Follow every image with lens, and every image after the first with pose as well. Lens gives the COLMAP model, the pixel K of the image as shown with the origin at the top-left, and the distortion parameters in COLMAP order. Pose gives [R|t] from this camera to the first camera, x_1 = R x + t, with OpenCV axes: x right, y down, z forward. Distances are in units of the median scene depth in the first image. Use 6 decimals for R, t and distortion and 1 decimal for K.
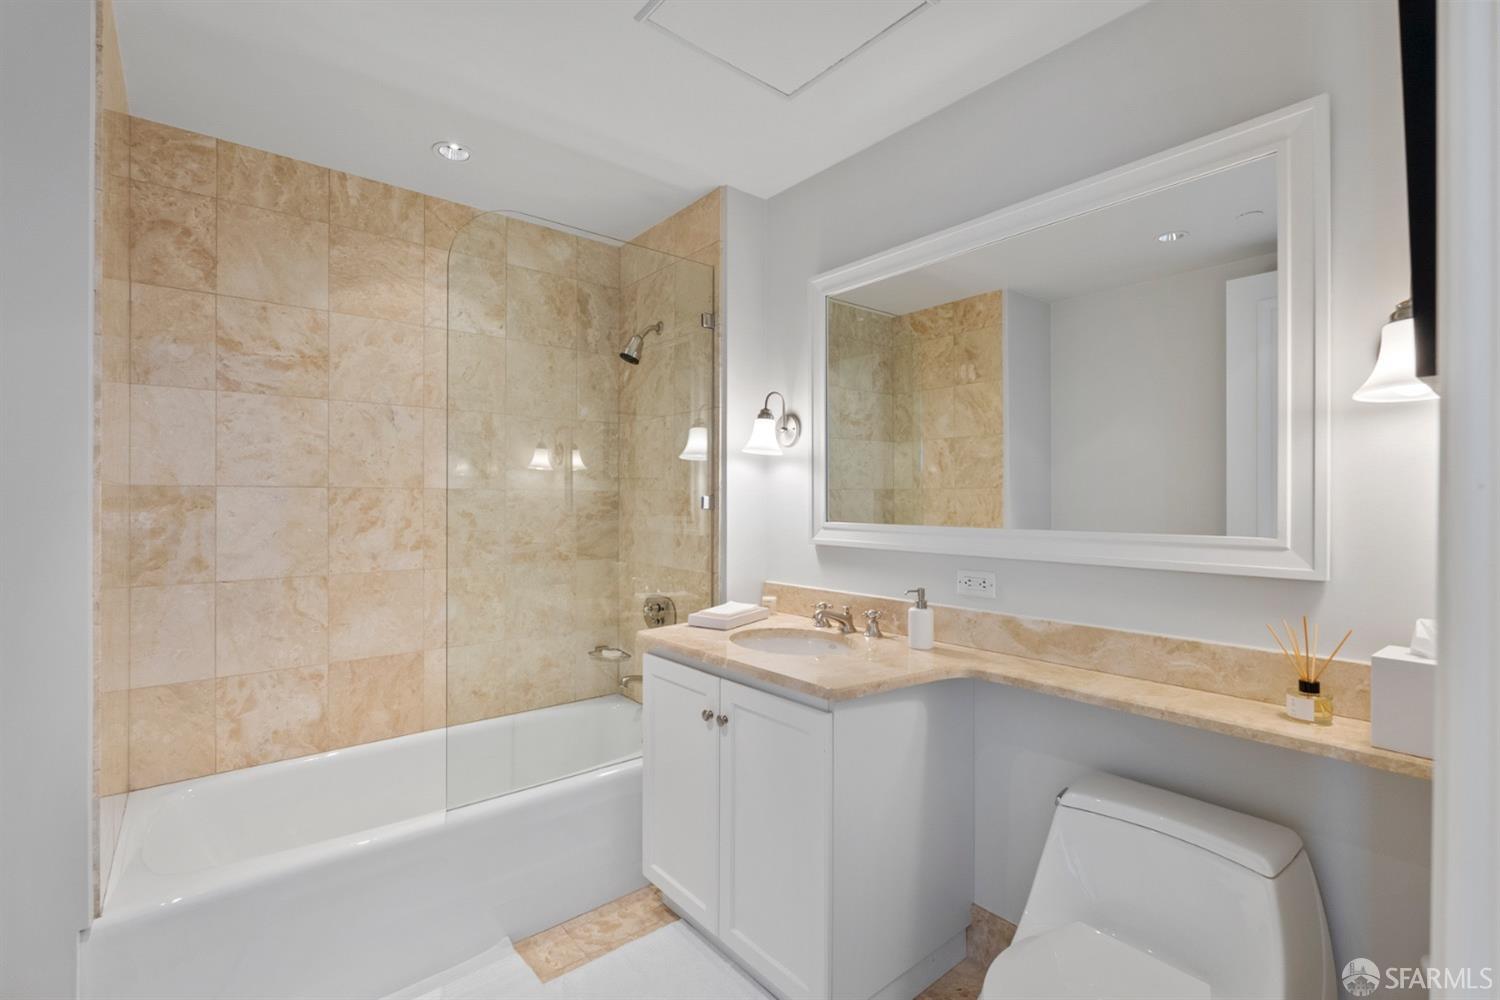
lens RADIAL K [[668.8, 0, 741.8], [0, 668.8, 498.8], [0, 0, 1]] dist [-0.004589, 0.000637]
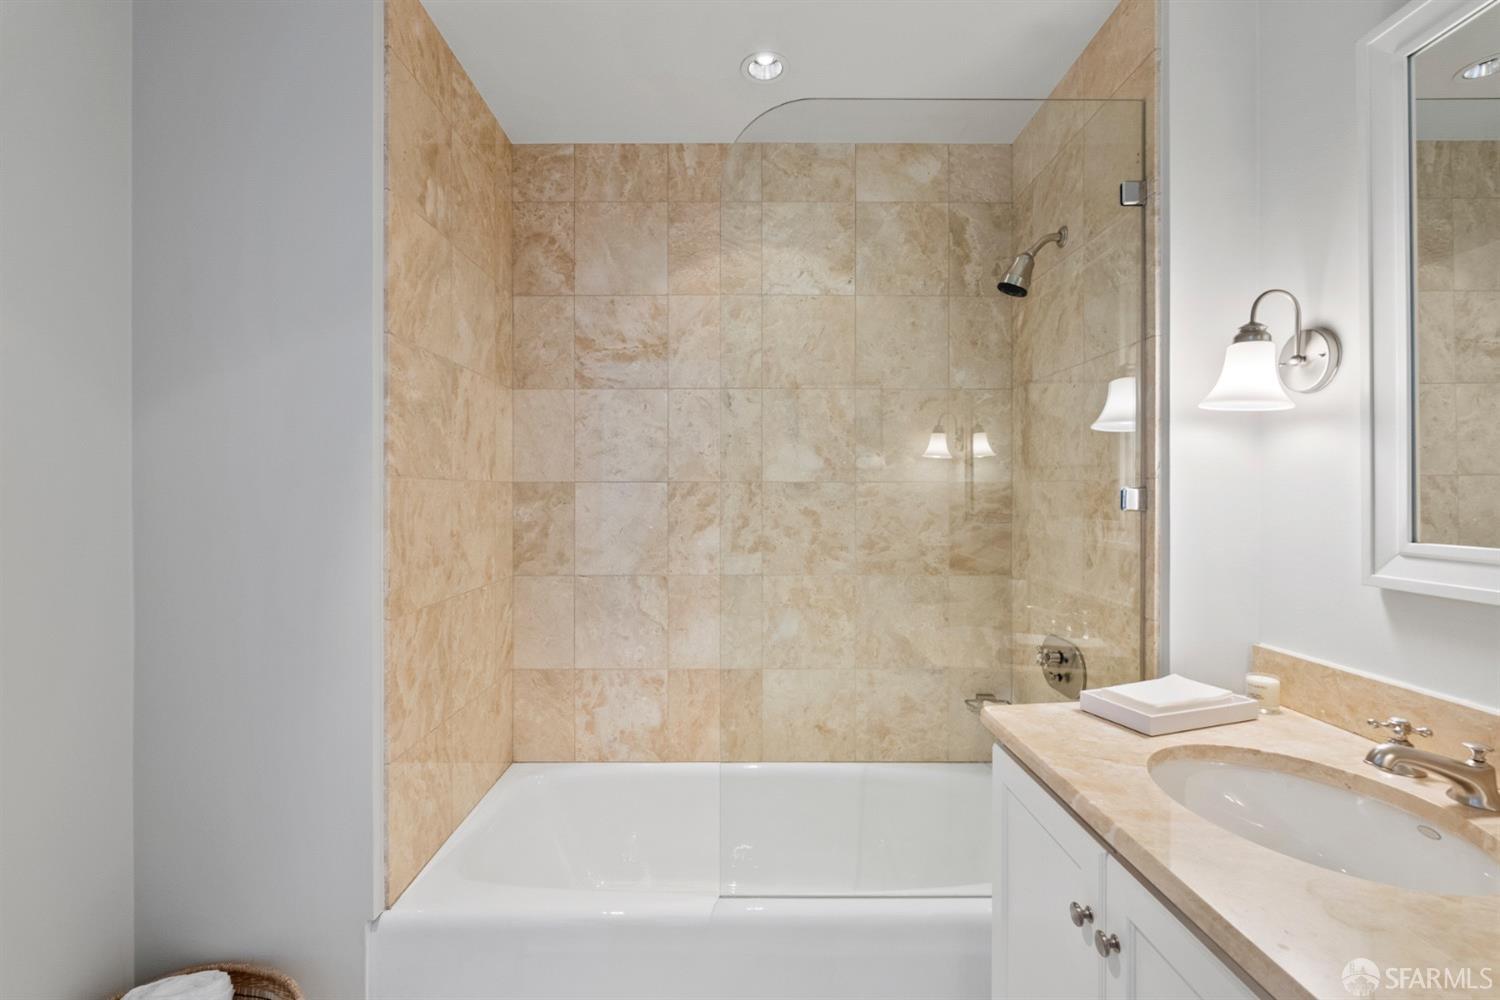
lens RADIAL K [[668.8, 0, 738.3], [0, 668.8, 493.7], [0, 0, 1]] dist [-0.004589, 0.000637]
pose [[0.778730, -0.001959, -0.627356, 0.048389], [0.002916, 0.999996, 0.000498, -0.000954], [0.627352, -0.002217, 0.778732, 0.321085]]
